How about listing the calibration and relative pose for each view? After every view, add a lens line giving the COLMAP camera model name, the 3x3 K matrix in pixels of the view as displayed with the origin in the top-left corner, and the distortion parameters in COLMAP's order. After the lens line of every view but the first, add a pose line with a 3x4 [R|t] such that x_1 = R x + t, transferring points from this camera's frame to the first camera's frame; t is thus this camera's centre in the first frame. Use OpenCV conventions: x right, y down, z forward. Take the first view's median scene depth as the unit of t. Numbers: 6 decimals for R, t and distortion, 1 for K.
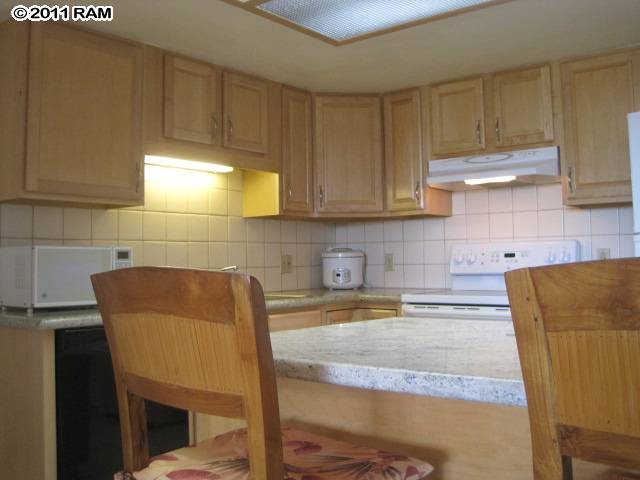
lens RADIAL K [[655.5, 0, 321.7], [0, 655.5, 235.3], [0, 0, 1]] dist [-0.147406, 0.000000]
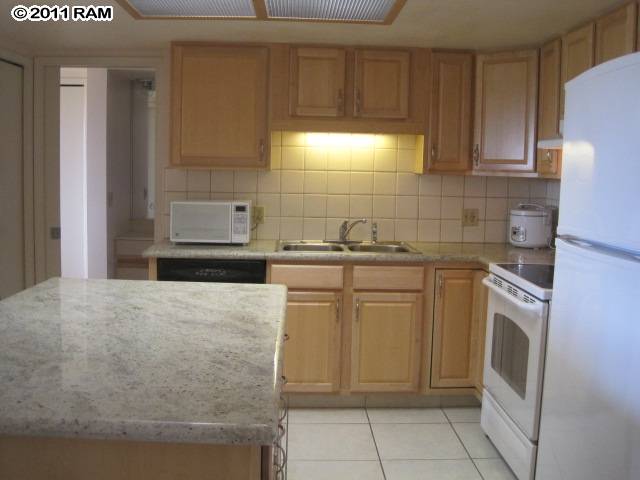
lens RADIAL K [[655.5, 0, 319.2], [0, 655.5, 235.6], [0, 0, 1]] dist [-0.147406, 0.000000]
pose [[0.652079, 0.107712, -0.750460, 0.662075], [-0.001292, 0.990013, 0.140972, -0.084762], [0.758150, -0.090955, 0.645706, 0.174430]]
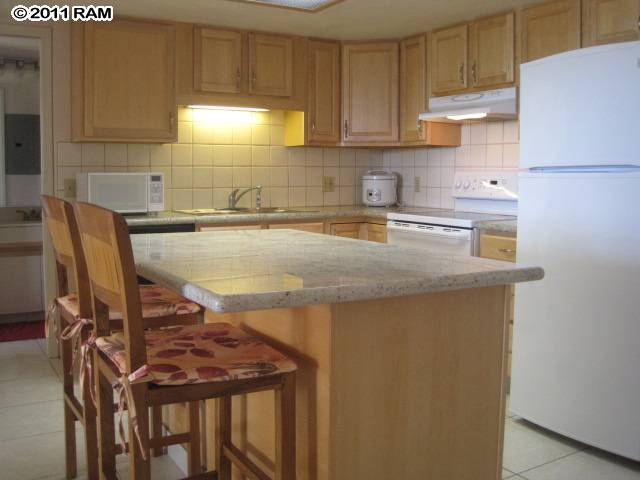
lens RADIAL K [[655.5, 0, 320.3], [0, 655.5, 234.1], [0, 0, 1]] dist [-0.147406, 0.000000]
pose [[0.939147, 0.049043, -0.339997, 0.407152], [-0.003322, 0.991007, 0.133770, -0.031082], [0.343500, -0.124500, 0.930864, -0.170592]]
